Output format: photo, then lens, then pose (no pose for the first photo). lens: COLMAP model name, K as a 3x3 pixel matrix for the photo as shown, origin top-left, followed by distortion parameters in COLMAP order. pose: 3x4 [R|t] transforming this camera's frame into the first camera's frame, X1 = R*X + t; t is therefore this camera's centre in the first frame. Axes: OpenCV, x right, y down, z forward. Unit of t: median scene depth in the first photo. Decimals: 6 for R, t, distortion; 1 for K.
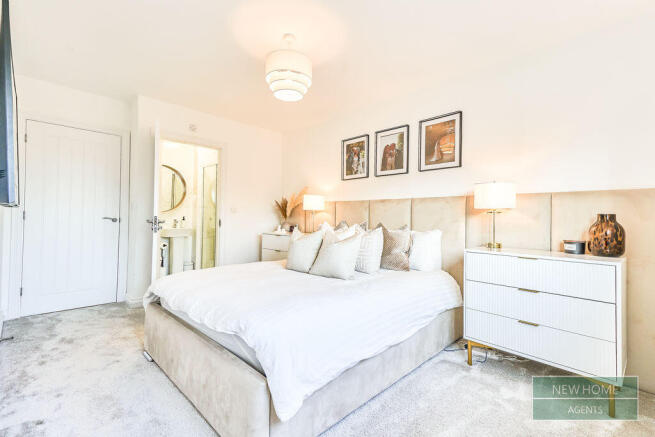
lens RADIAL K [[294.7, 0, 327.1], [0, 294.7, 217.8], [0, 0, 1]] dist [0.012899, 0.000086]
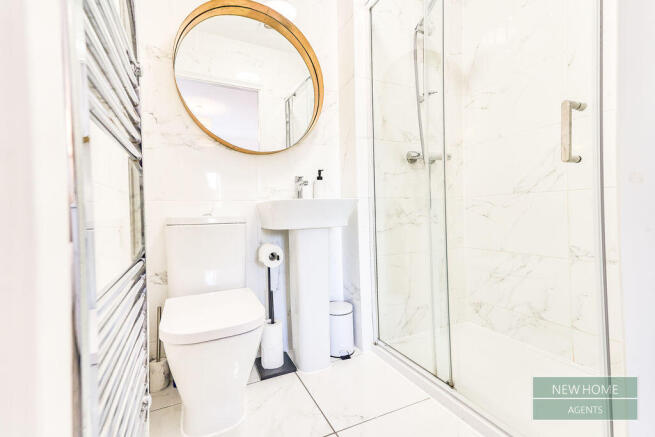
lens RADIAL K [[294.7, 0, 327.4], [0, 294.7, 217.0], [0, 0, 1]] dist [0.012899, 0.000086]
pose [[0.948225, -0.037618, -0.315364, -0.841341], [0.045689, 0.998789, 0.018236, 0.102513], [0.314296, -0.031700, 0.948796, 1.538076]]
